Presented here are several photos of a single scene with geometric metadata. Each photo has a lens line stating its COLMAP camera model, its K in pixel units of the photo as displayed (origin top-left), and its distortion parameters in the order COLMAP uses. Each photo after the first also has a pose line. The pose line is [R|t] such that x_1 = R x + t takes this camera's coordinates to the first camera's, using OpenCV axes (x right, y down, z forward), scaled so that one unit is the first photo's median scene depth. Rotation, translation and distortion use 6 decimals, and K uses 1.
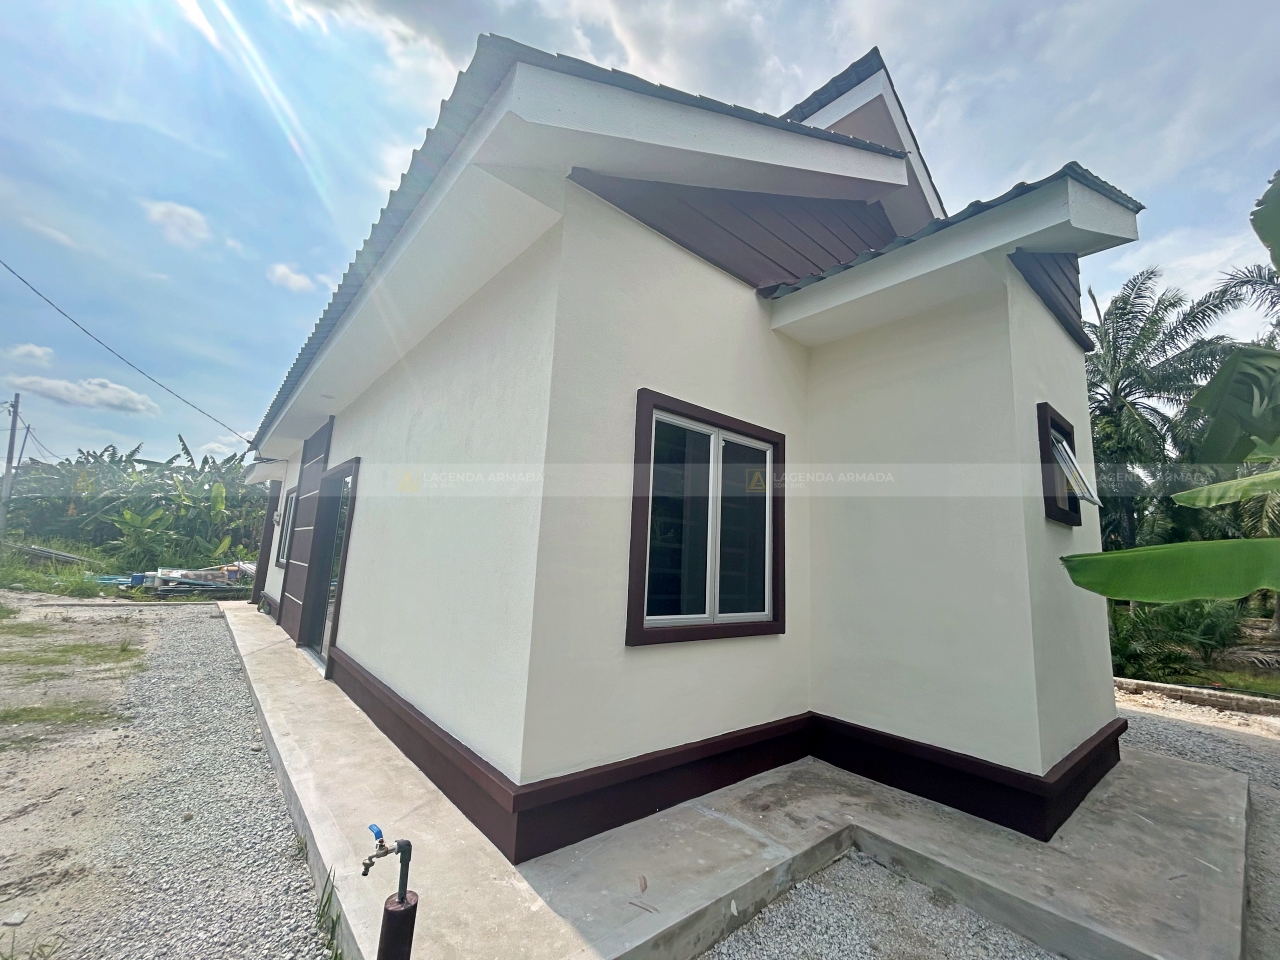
lens RADIAL K [[516.8, 0, 640.0], [0, 516.8, 480.0], [0, 0, 1]] dist [0.009294, -0.004934]
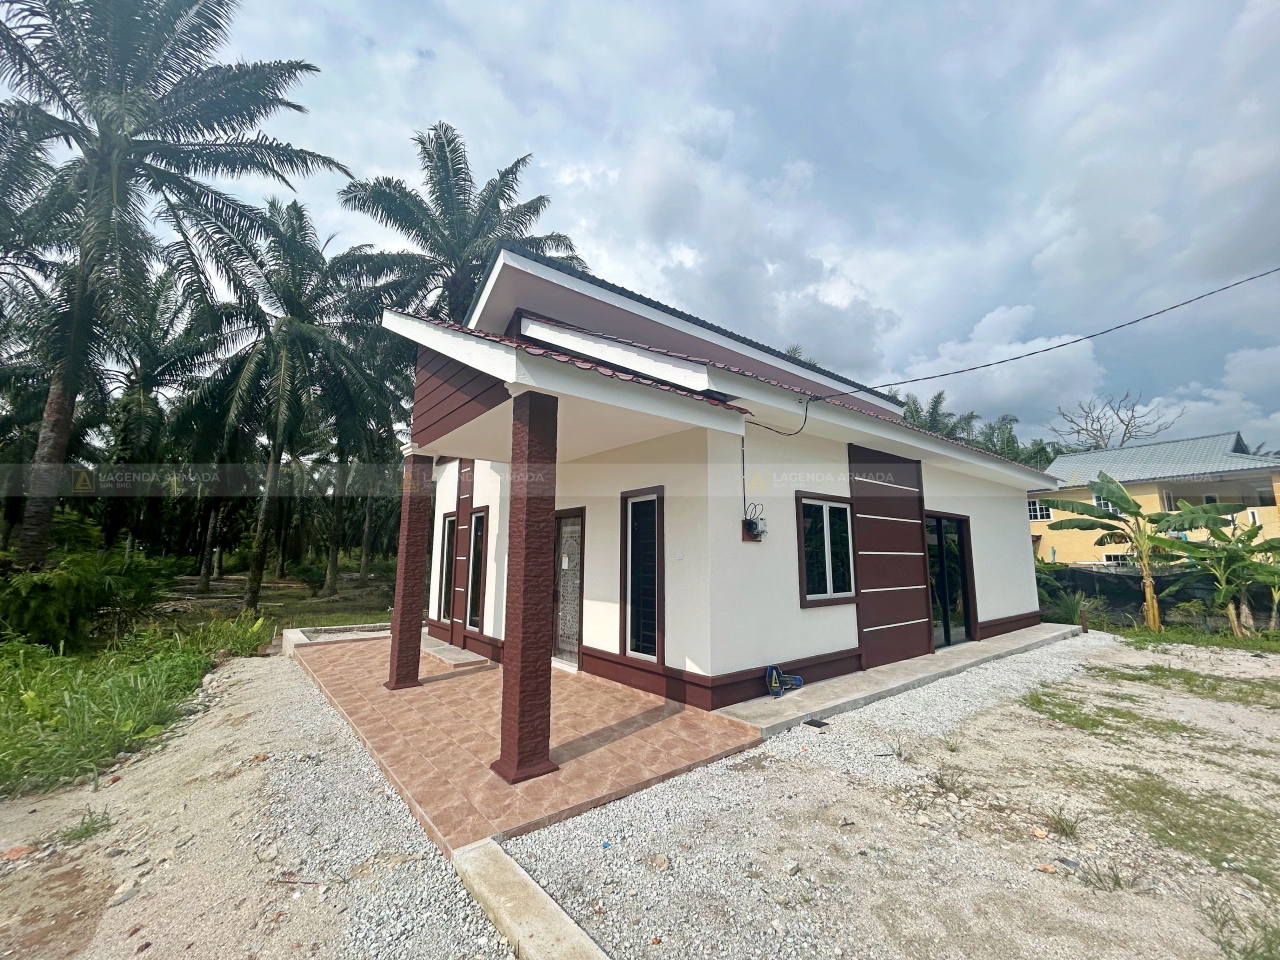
lens RADIAL K [[520.7, 0, 637.4], [0, 520.7, 482.4], [0, 0, 1]] dist [-0.001527, -0.000194]
pose [[0.028932, 0.087127, 0.995777, -0.890055], [-0.154059, 0.984680, -0.081680, 0.062096], [-0.987638, -0.151045, 0.041912, 0.781646]]
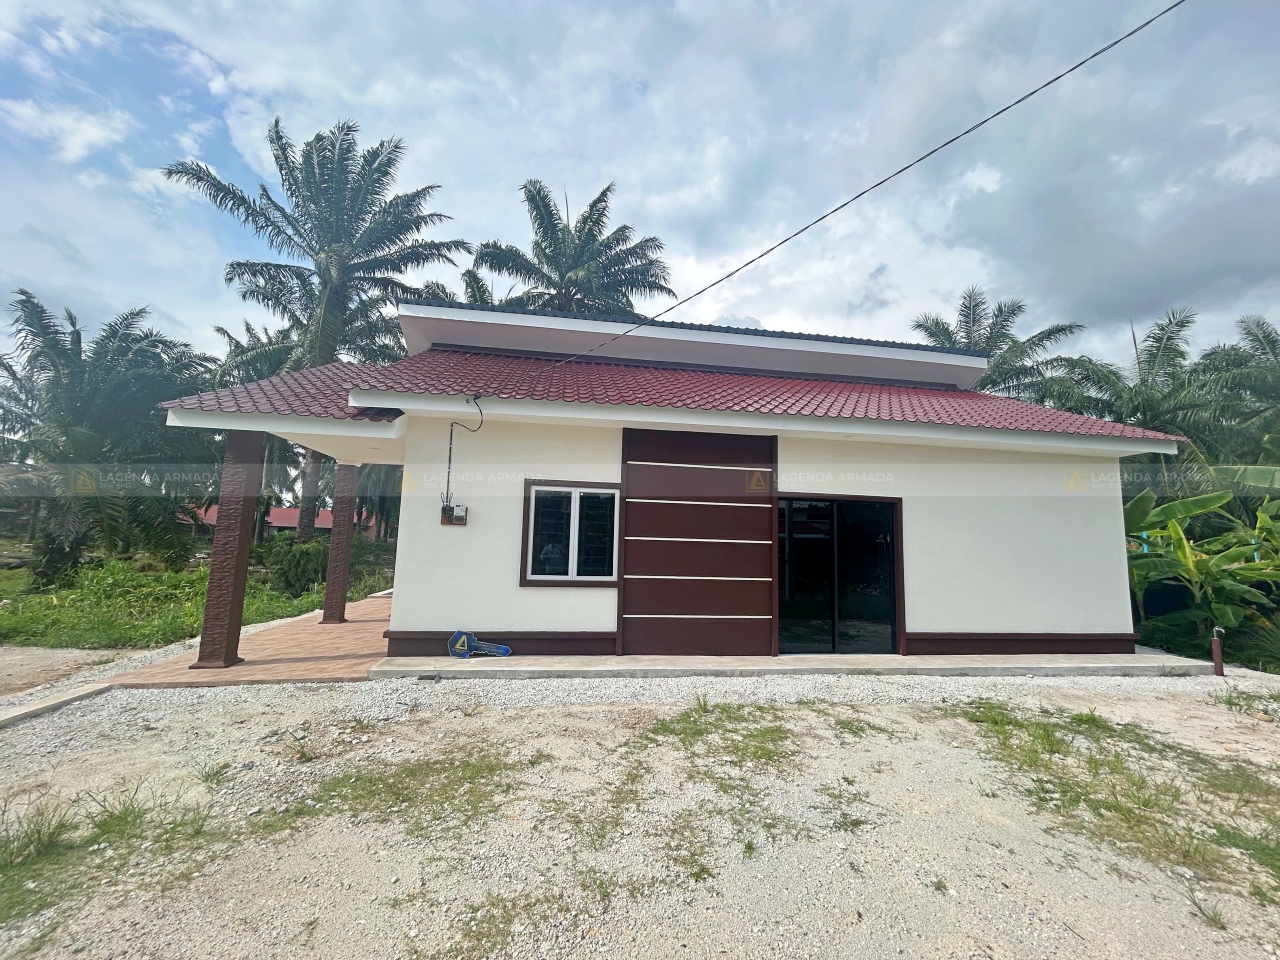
lens RADIAL K [[522.7, 0, 640.6], [0, 522.7, 459.8], [0, 0, 1]] dist [0.023998, -0.014834]
pose [[0.533458, 0.083855, 0.841659, -0.809700], [-0.123034, 0.992183, -0.020871, -0.009249], [-0.836830, -0.092419, 0.539605, 0.318637]]
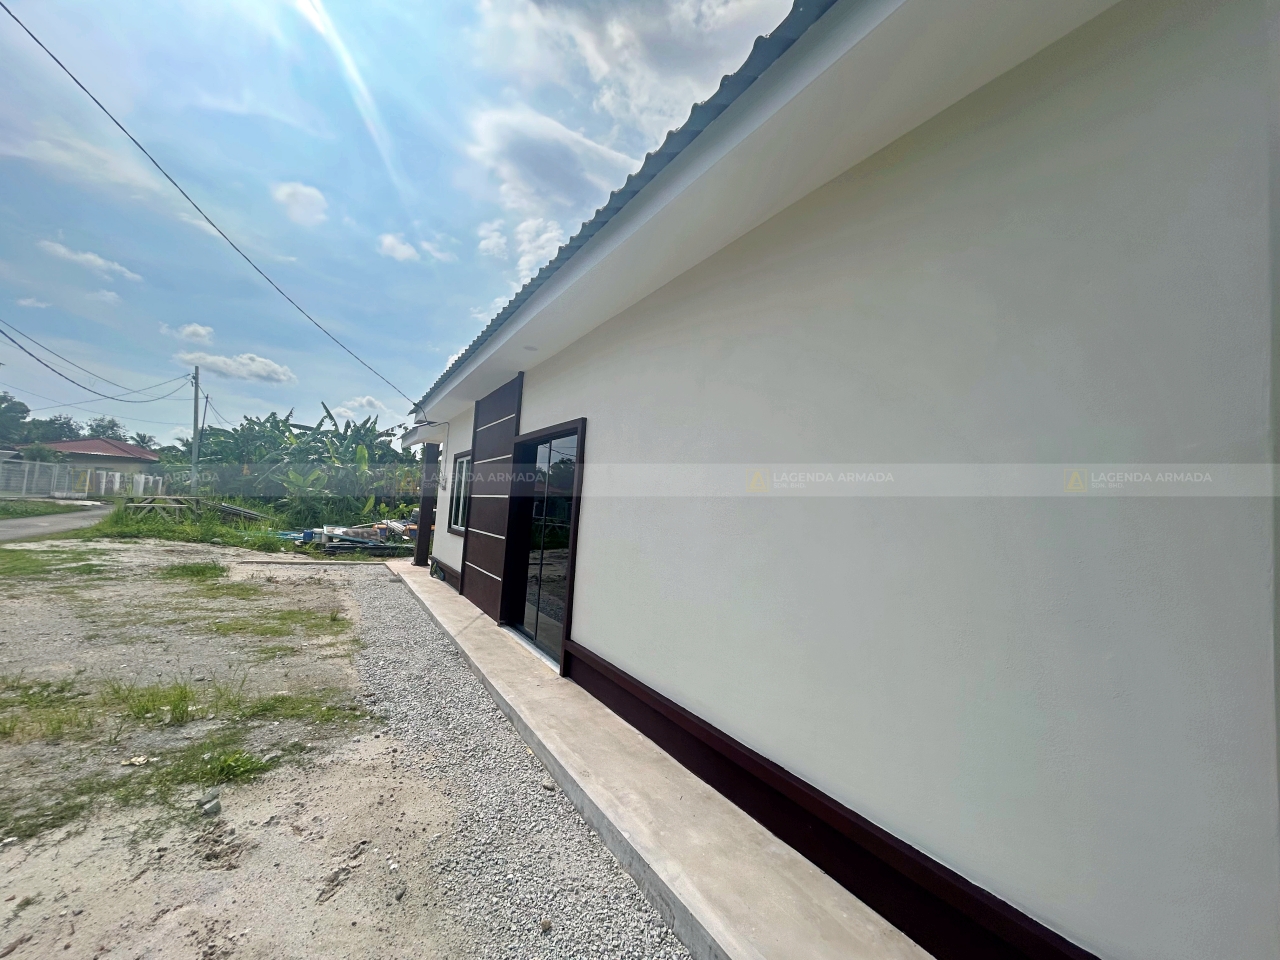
lens RADIAL K [[520.7, 0, 637.4], [0, 520.7, 482.4], [0, 0, 1]] dist [-0.001527, -0.000194]
pose [[0.985102, 0.006897, -0.171830, -0.120549], [0.007311, 0.996612, 0.081915, -0.003465], [0.171813, -0.081951, 0.981715, 0.070404]]
